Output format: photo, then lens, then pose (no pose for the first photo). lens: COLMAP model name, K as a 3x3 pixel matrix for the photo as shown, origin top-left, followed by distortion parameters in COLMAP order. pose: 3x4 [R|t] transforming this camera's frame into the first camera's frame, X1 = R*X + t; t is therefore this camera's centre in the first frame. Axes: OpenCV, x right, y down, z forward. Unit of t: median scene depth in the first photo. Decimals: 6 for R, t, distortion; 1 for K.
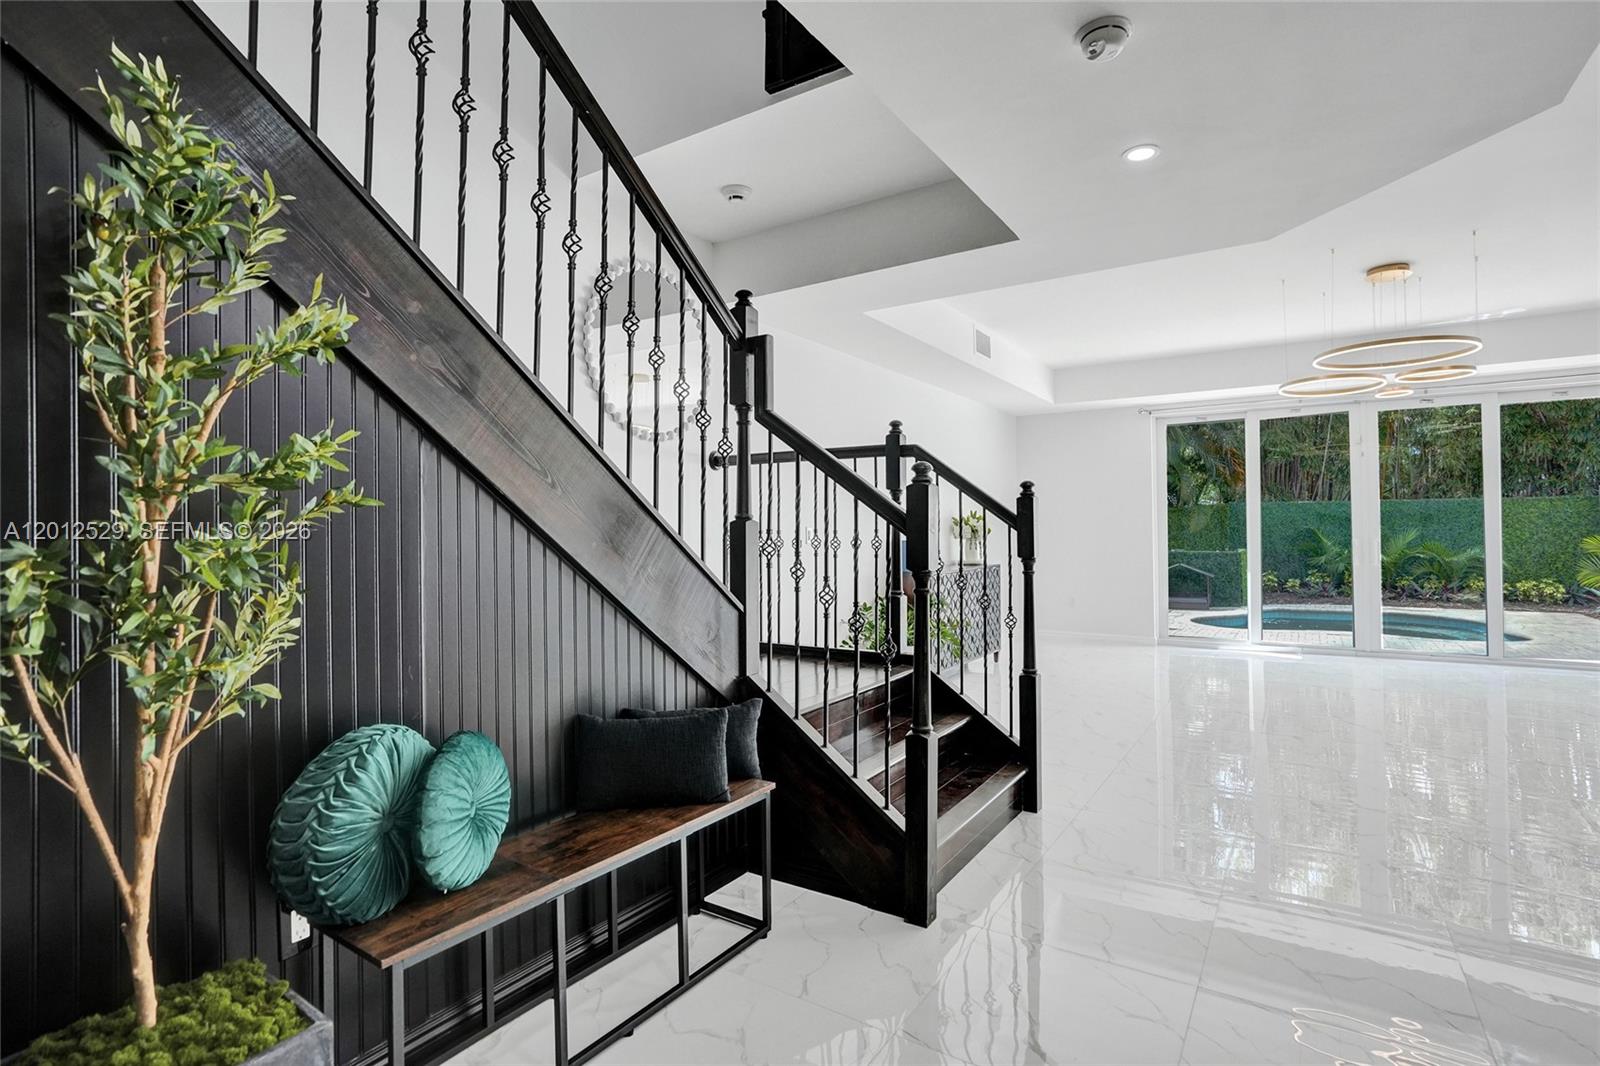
lens RADIAL K [[775.2, 0, 807.1], [0, 775.2, 521.8], [0, 0, 1]] dist [-0.049086, 0.027584]
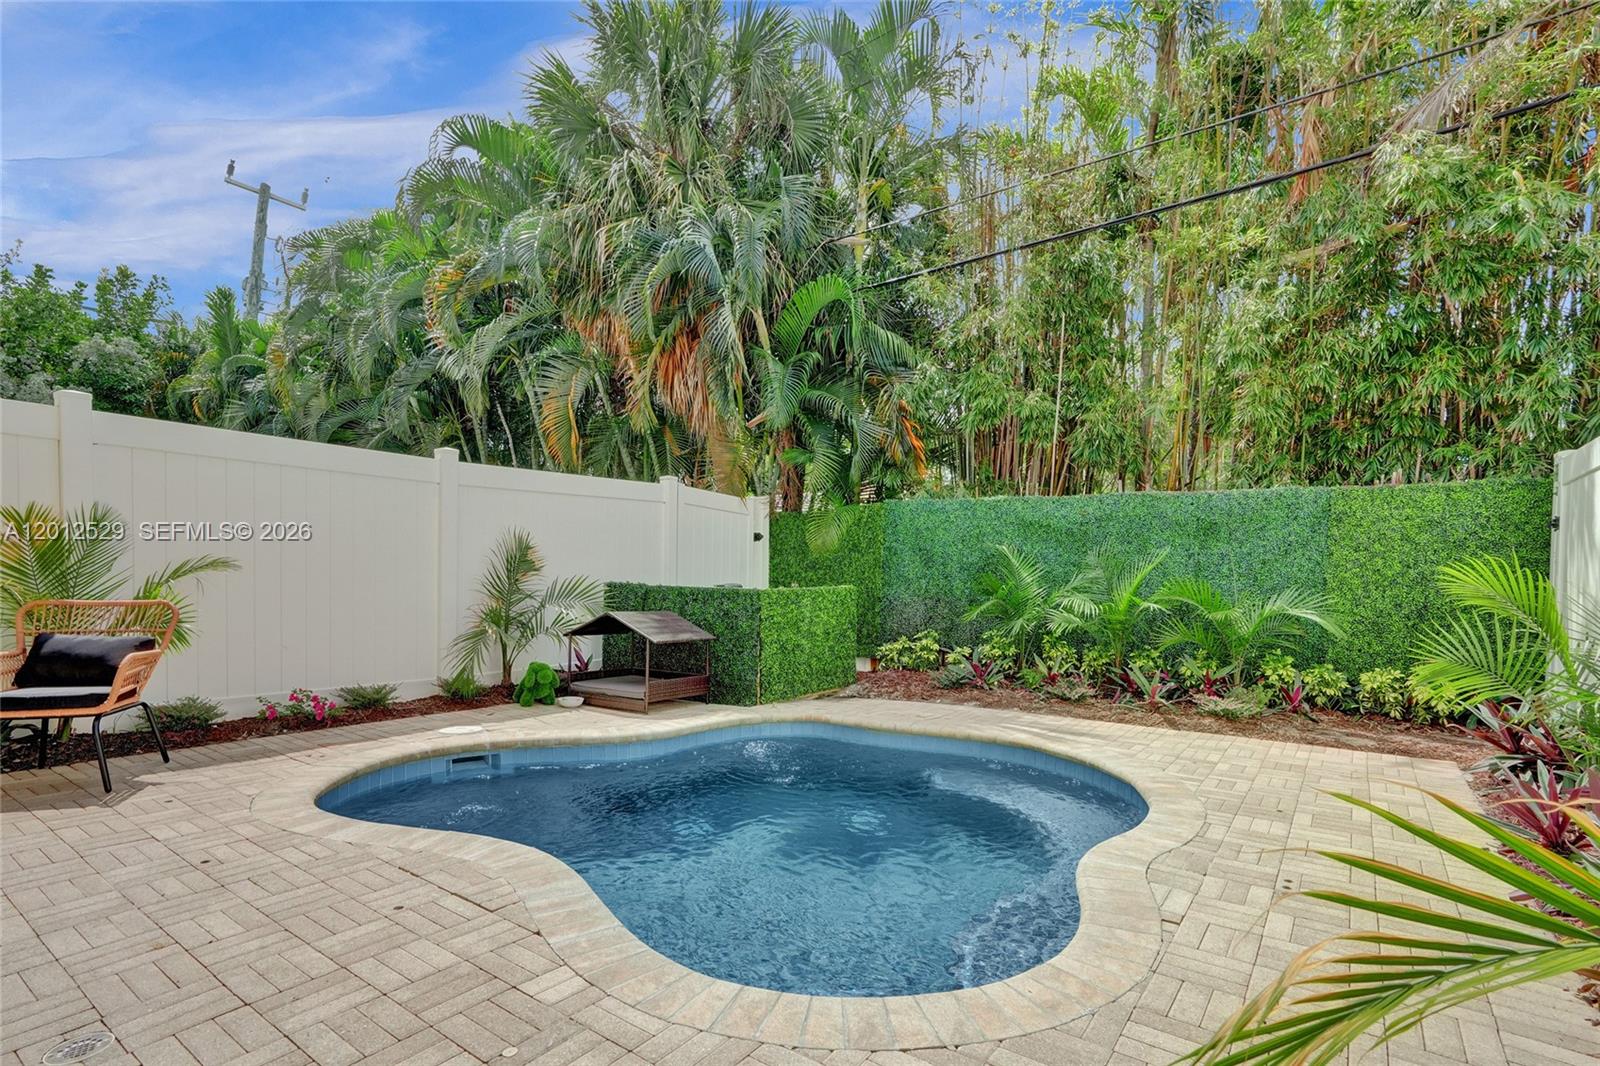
lens RADIAL K [[779.4, 0, 816.1], [0, 779.4, 598.0], [0, 0, 1]] dist [-0.047182, 0.025160]
pose [[0.999315, 0.023589, -0.028515, 0.779268], [-0.022182, 0.998567, 0.048703, 0.026546], [0.029623, -0.048037, 0.998406, 0.673539]]
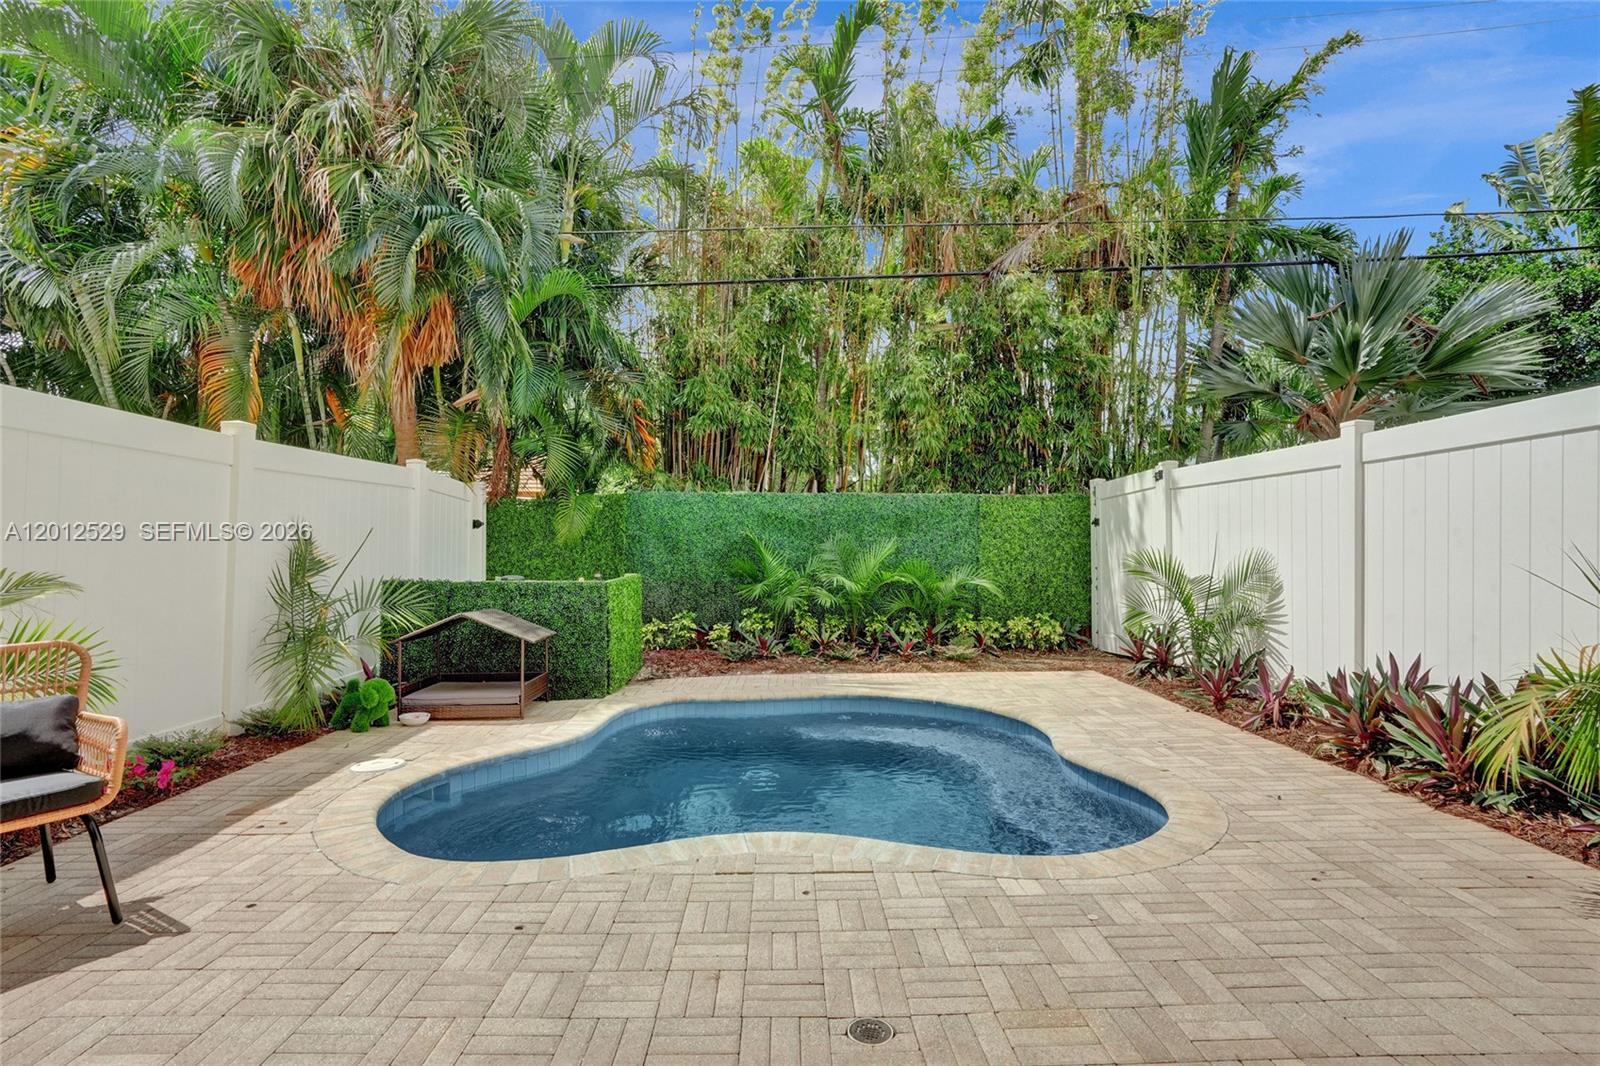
lens RADIAL K [[765.8, 0, 804.4], [0, 765.8, 539.4], [0, 0, 1]] dist [-0.044832, 0.021889]
pose [[0.820474, 0.012334, 0.571550, 0.503714], [-0.012082, 0.999918, -0.004234, 0.017280], [-0.571556, -0.003431, 0.820556, 0.688777]]
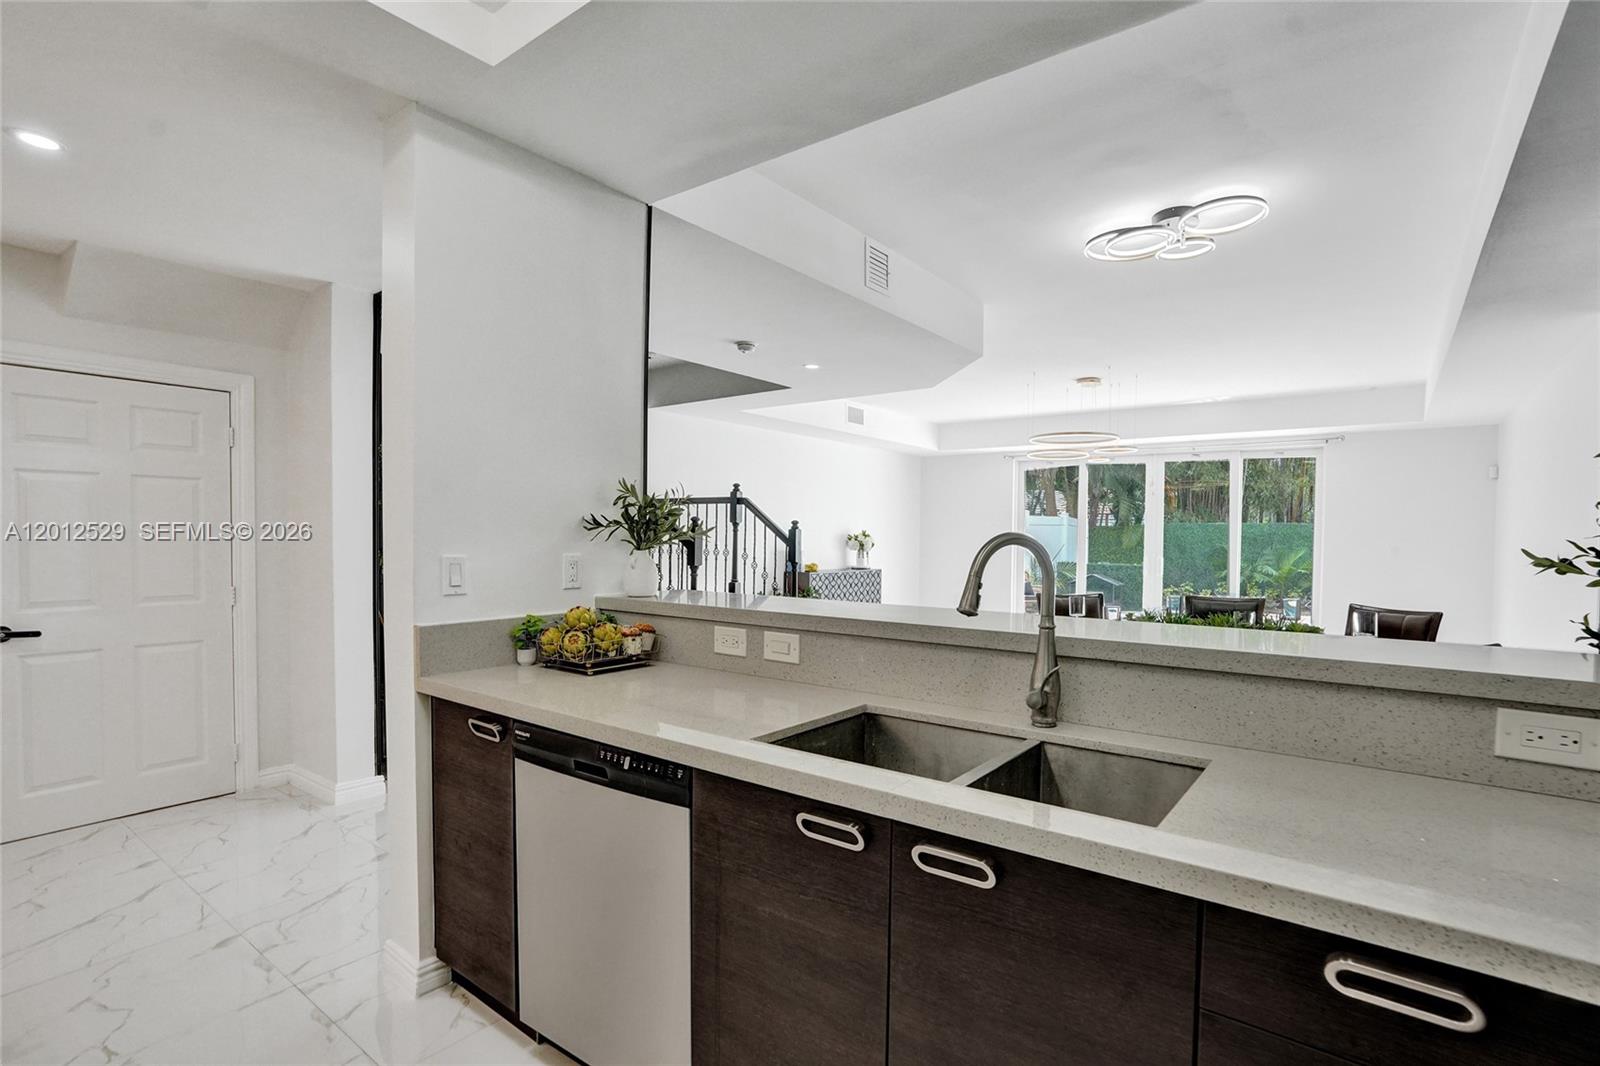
lens RADIAL K [[765.7, 0, 798.7], [0, 765.7, 555.2], [0, 0, 1]] dist [-0.025080, 0.000573]
pose [[0.996488, 0.020365, -0.081217, 0.155374], [-0.017484, 0.999198, 0.036025, -0.011876], [0.081886, -0.034479, 0.996045, -0.290882]]
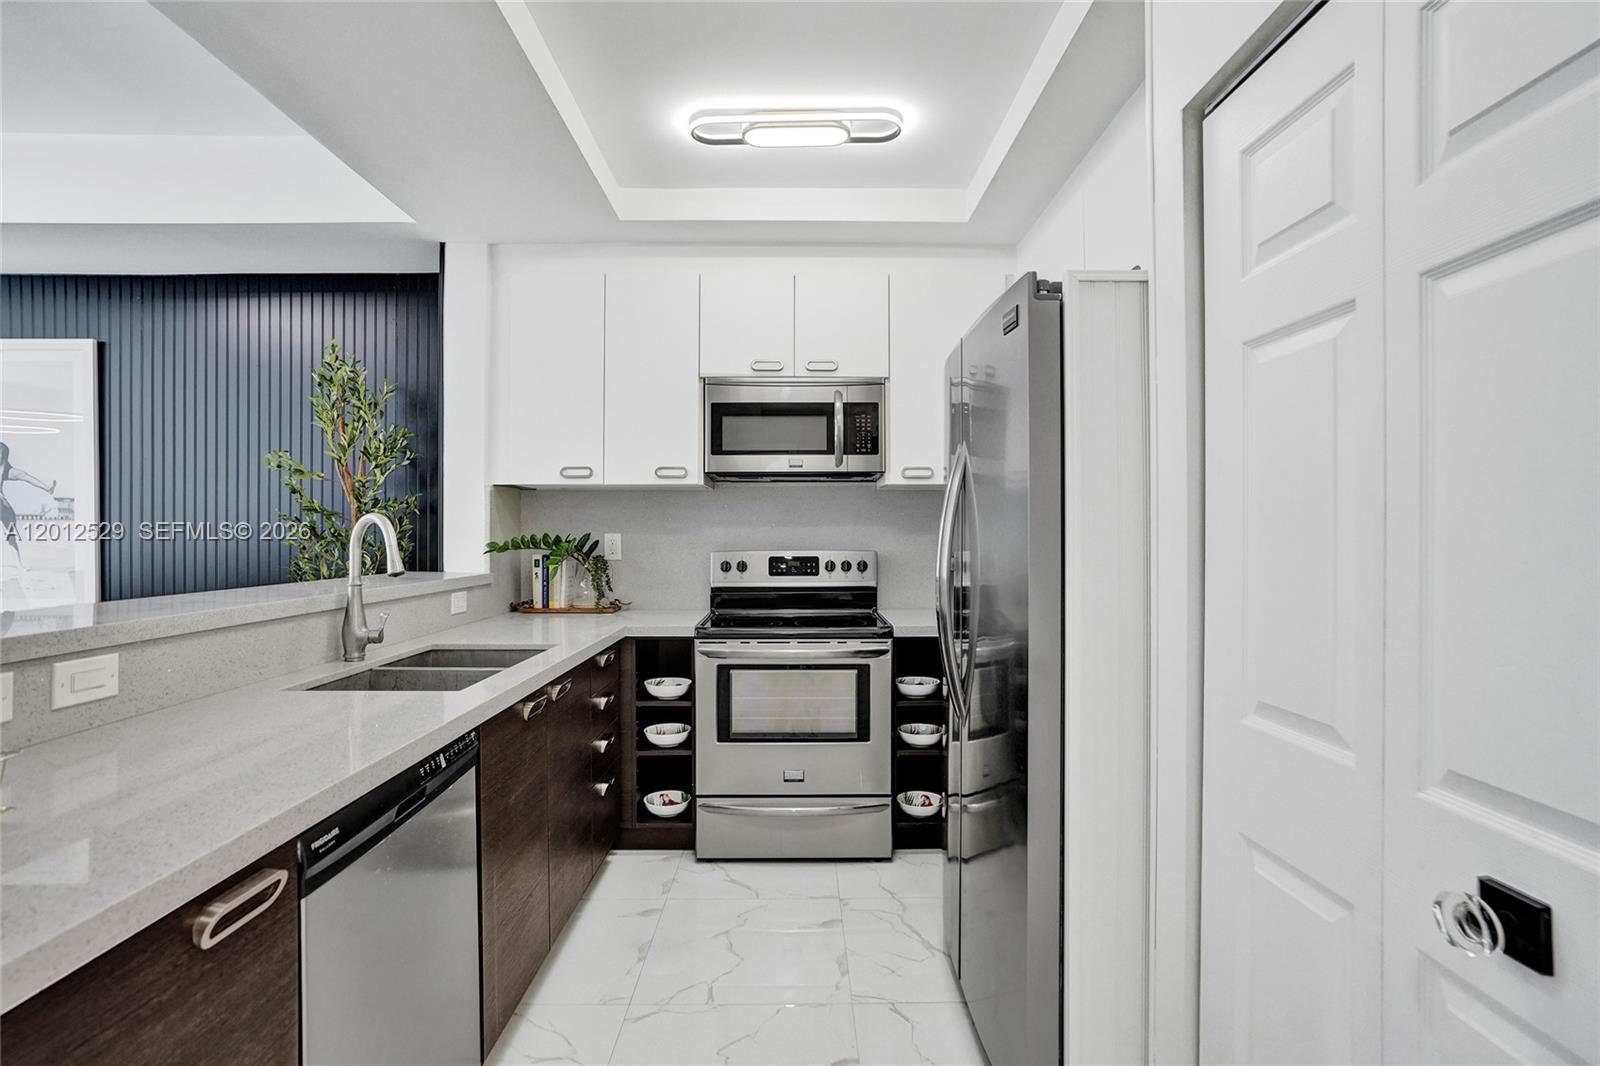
lens RADIAL K [[775.2, 0, 807.1], [0, 775.2, 521.8], [0, 0, 1]] dist [-0.049086, 0.027584]
pose [[-0.551230, 0.021076, 0.834087, -0.056903], [0.000421, 0.999688, -0.024983, -0.003673], [-0.834353, -0.013420, -0.551067, -0.110257]]
